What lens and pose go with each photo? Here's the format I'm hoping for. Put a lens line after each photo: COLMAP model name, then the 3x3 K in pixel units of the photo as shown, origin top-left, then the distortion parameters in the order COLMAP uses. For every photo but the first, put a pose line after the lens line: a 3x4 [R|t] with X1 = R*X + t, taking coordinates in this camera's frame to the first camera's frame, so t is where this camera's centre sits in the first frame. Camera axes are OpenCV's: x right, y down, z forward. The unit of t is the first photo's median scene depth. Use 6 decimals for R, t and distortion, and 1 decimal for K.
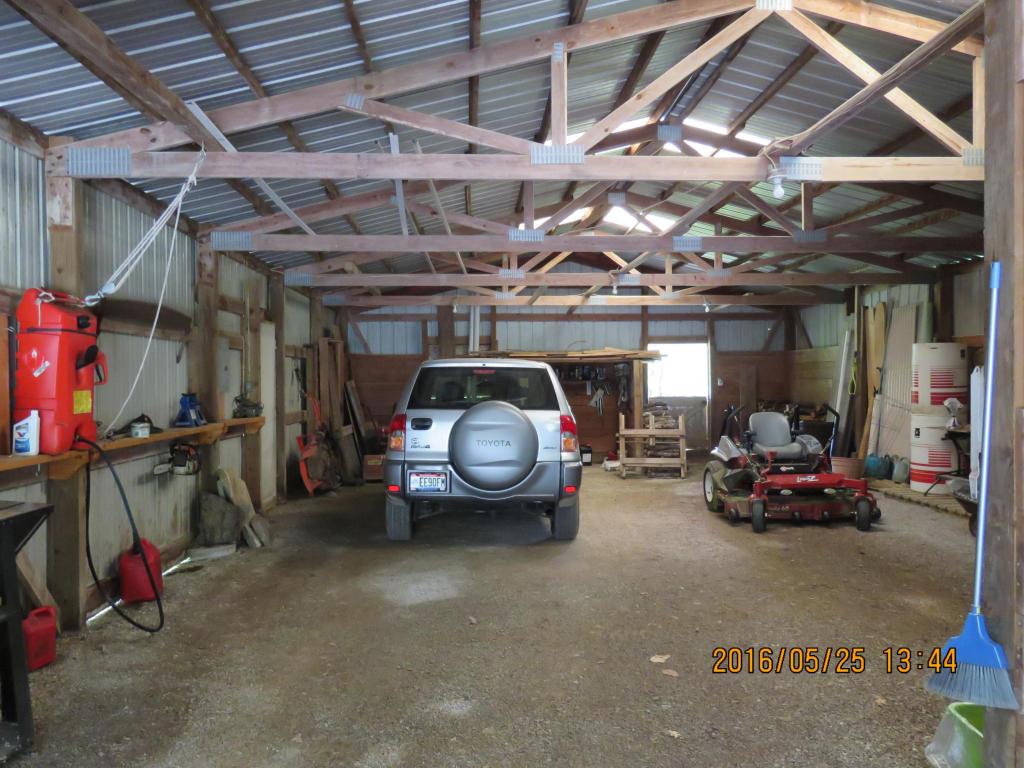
lens RADIAL K [[801.7, 0, 507.1], [0, 801.7, 383.4], [0, 0, 1]] dist [0.005674, -0.011354]
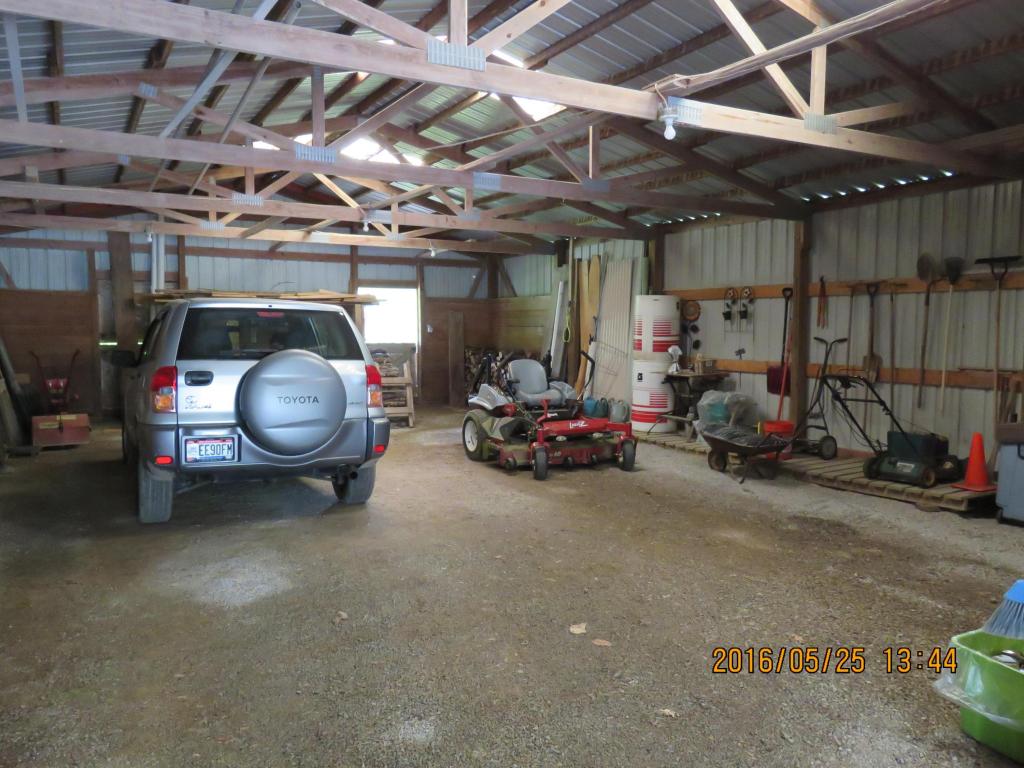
lens RADIAL K [[801.7, 0, 513.9], [0, 801.7, 383.3], [0, 0, 1]] dist [0.005674, -0.011354]
pose [[0.895055, -0.019895, 0.445512, -0.174495], [-0.010293, 0.997817, 0.065237, 0.000038], [-0.445838, -0.062976, 0.892896, 0.136432]]
